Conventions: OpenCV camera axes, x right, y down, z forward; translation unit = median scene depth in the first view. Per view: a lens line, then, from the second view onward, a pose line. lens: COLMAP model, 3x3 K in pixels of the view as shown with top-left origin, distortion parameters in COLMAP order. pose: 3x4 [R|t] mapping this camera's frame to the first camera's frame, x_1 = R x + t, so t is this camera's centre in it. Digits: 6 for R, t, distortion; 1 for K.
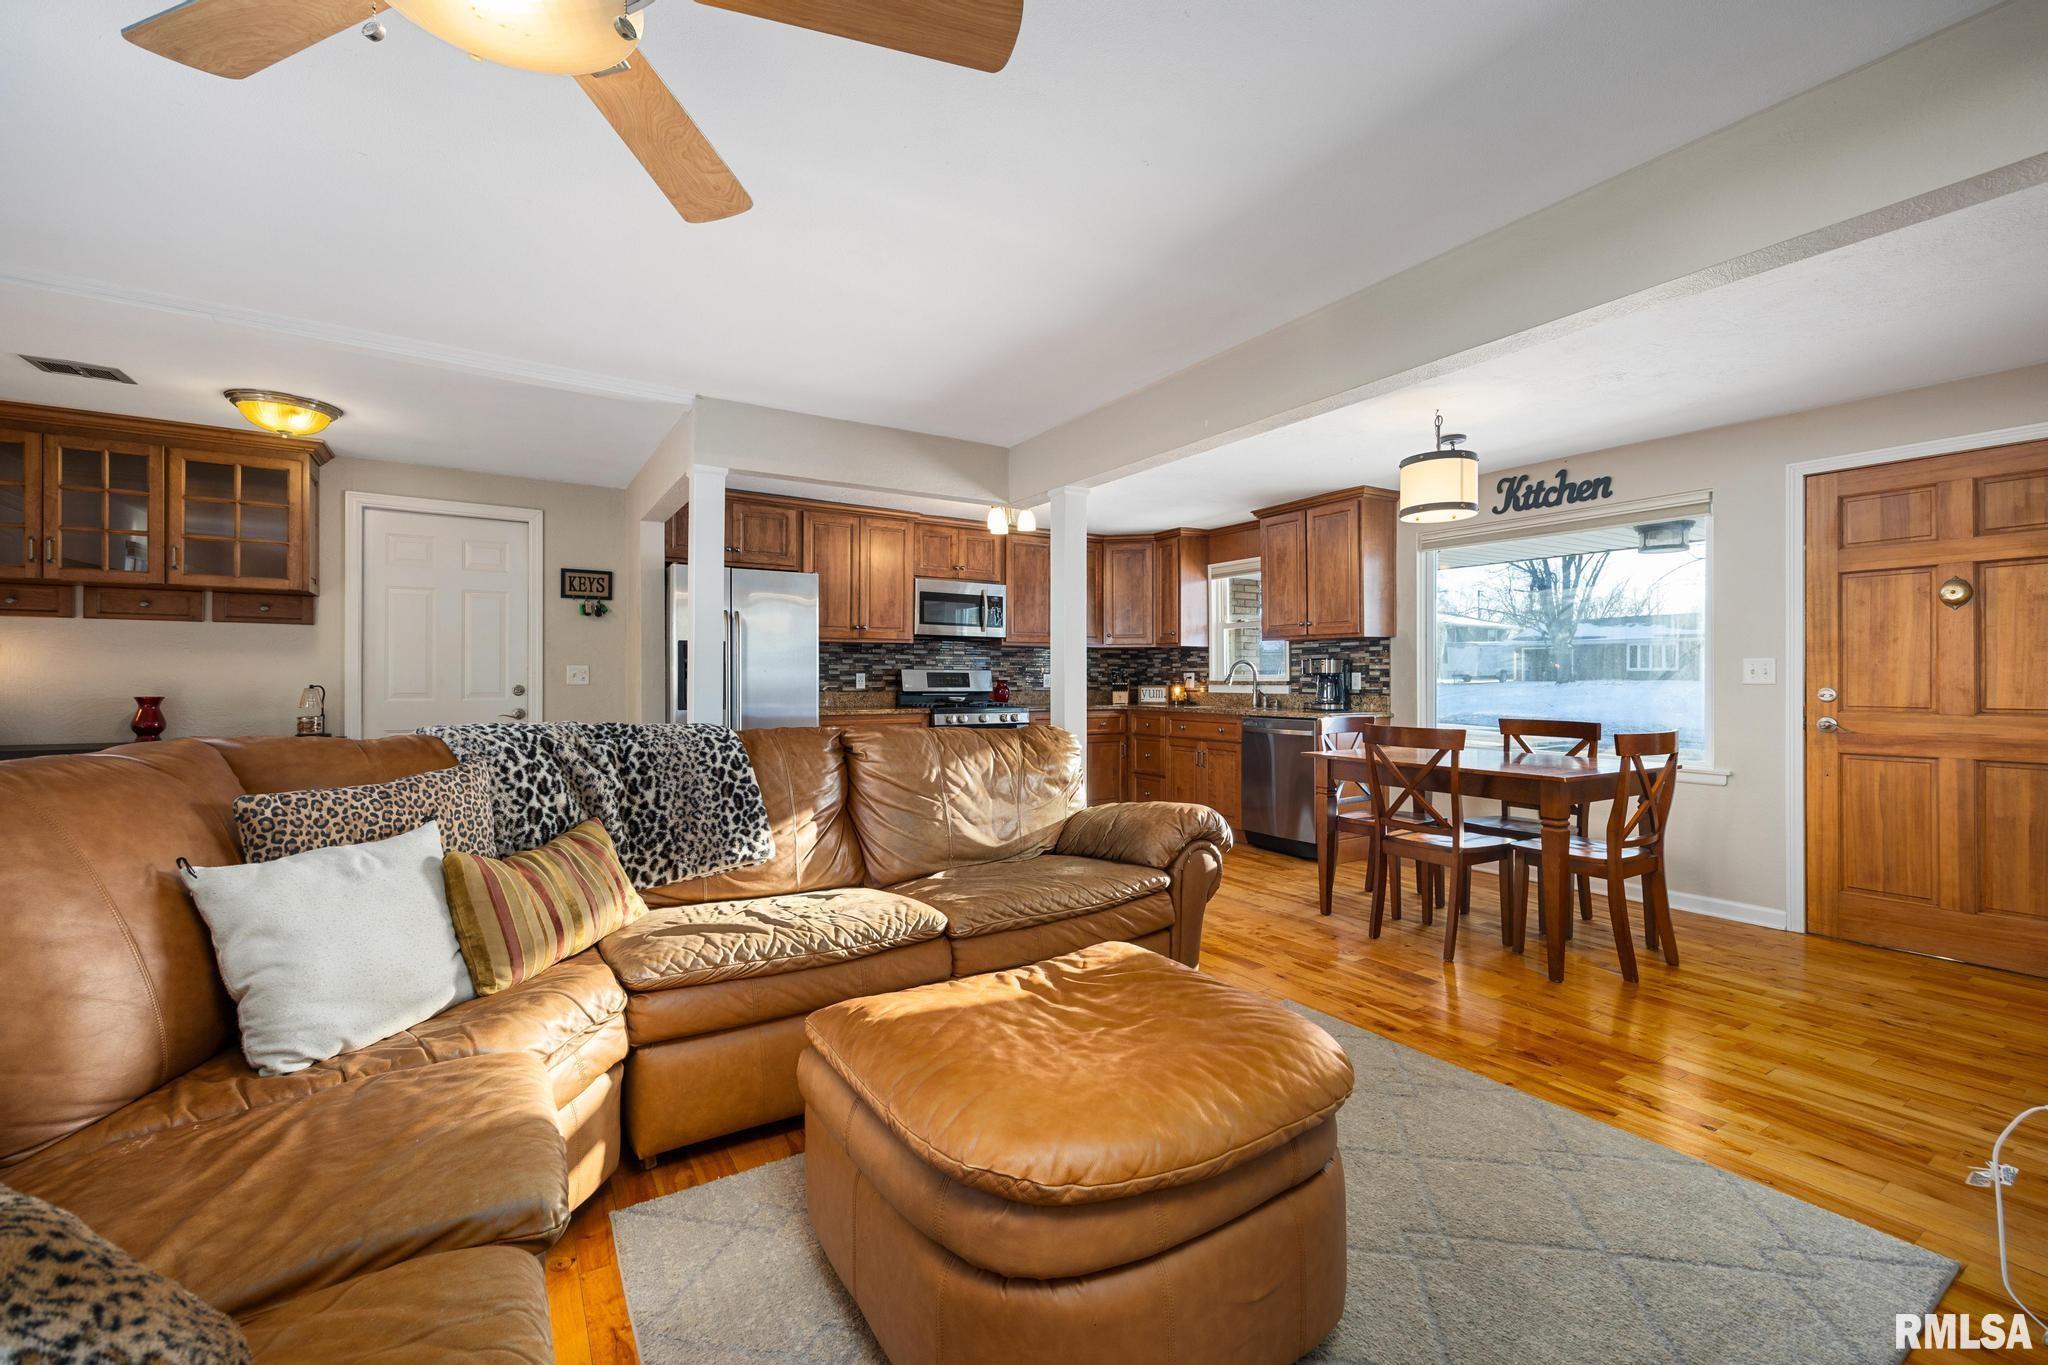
lens RADIAL K [[849.5, 0, 1034.3], [0, 849.5, 678.2], [0, 0, 1]] dist [0.003848, -0.001086]
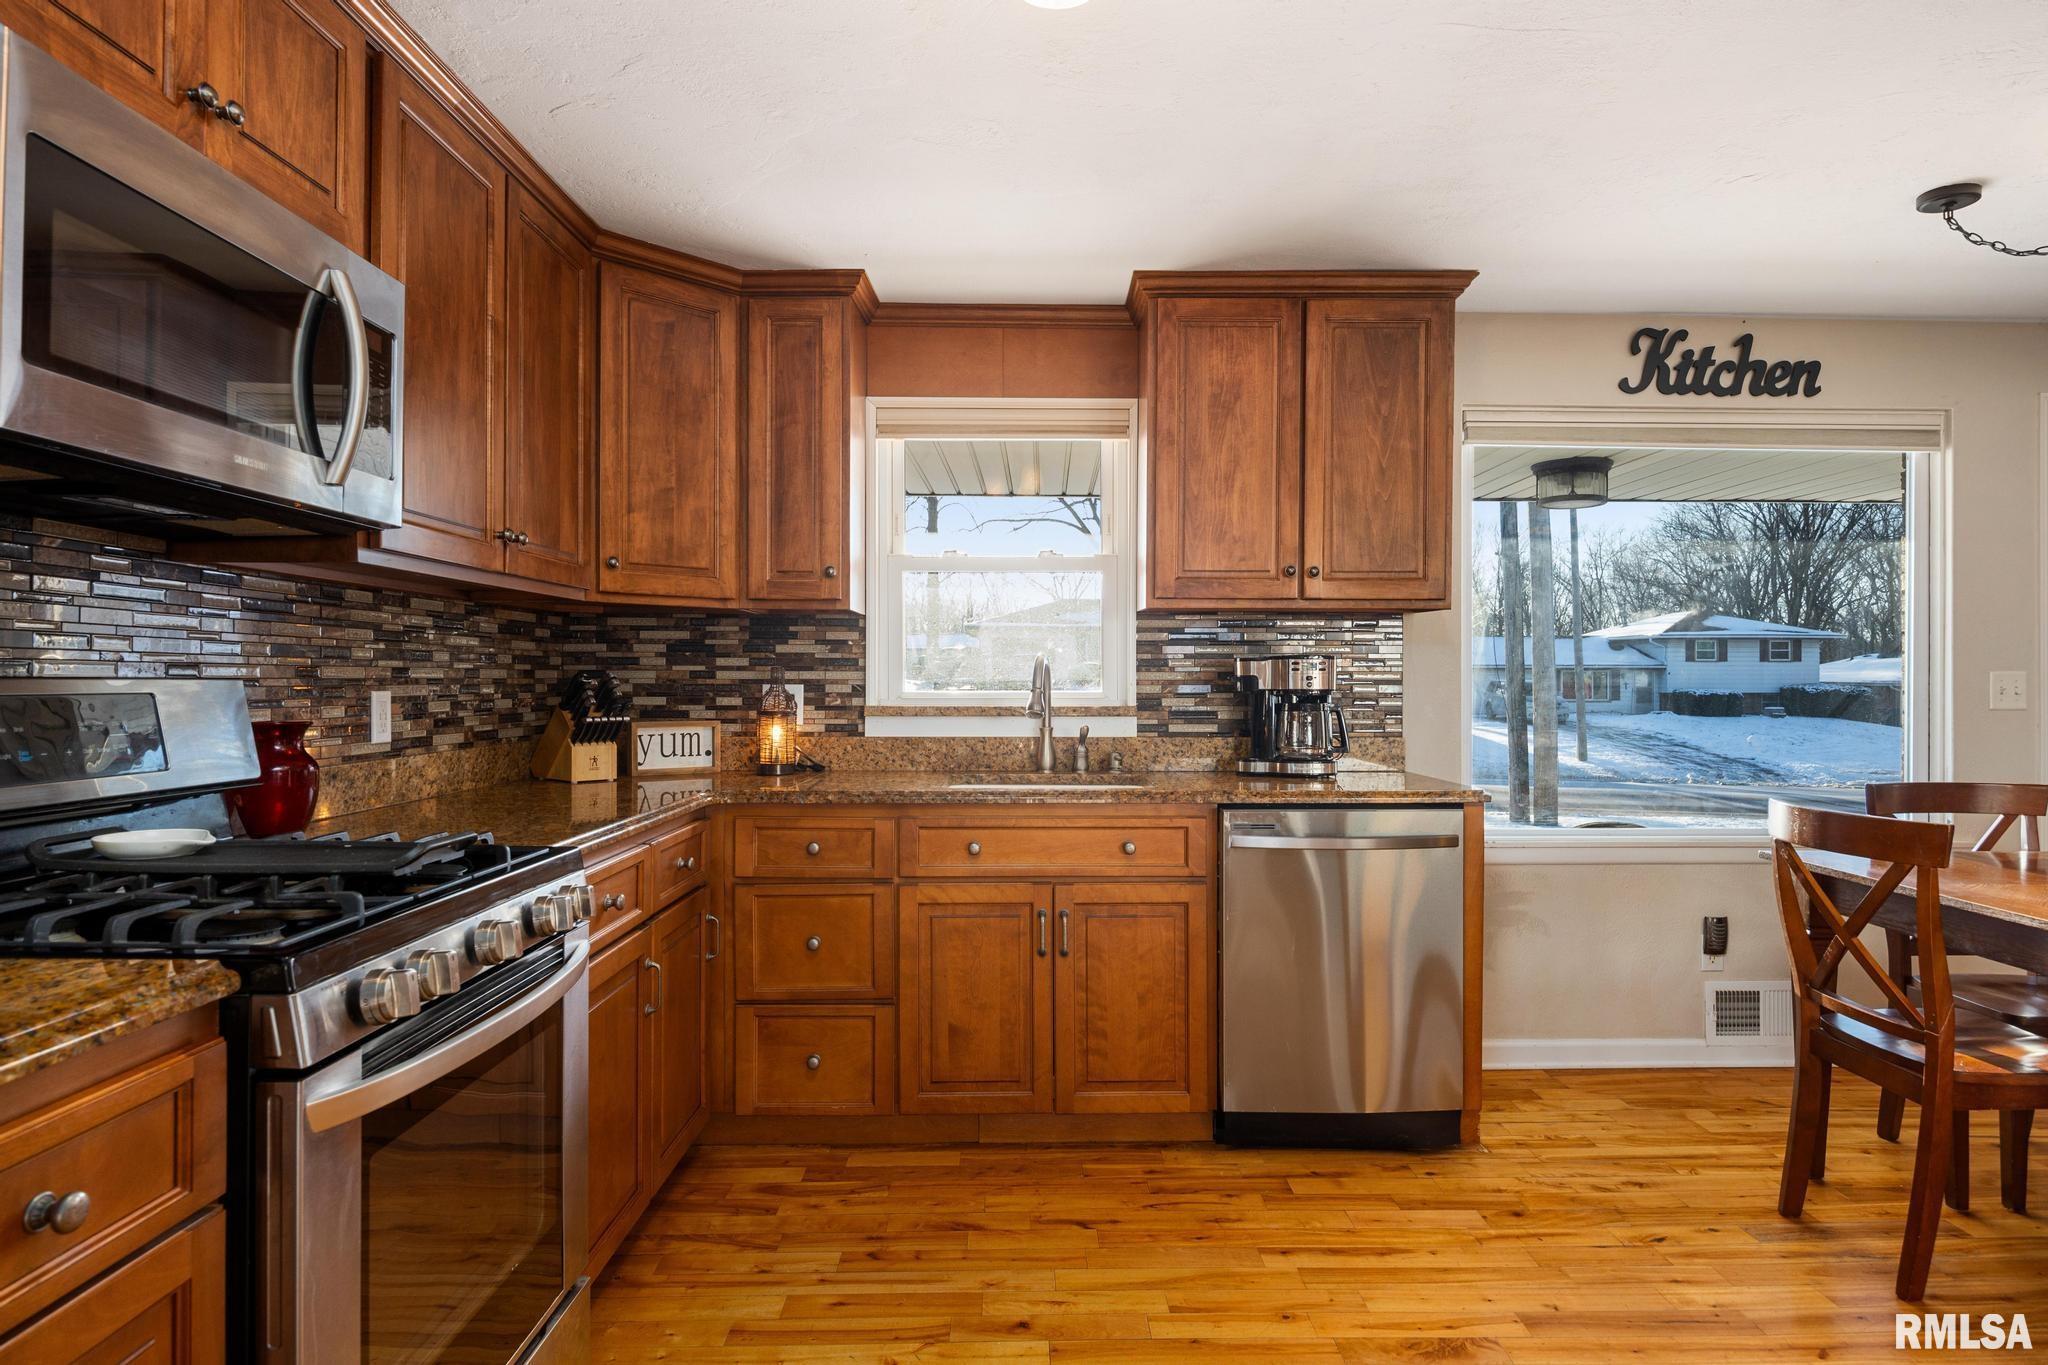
lens RADIAL K [[1150.3, 0, 1044.1], [0, 1150.3, 674.0], [0, 0, 1]] dist [-0.000161, 0.000343]
pose [[0.519336, 0.002963, 0.854565, -0.277384], [-0.002005, 0.999995, -0.002249, -0.014931], [-0.854568, -0.000545, 0.519340, 0.989975]]
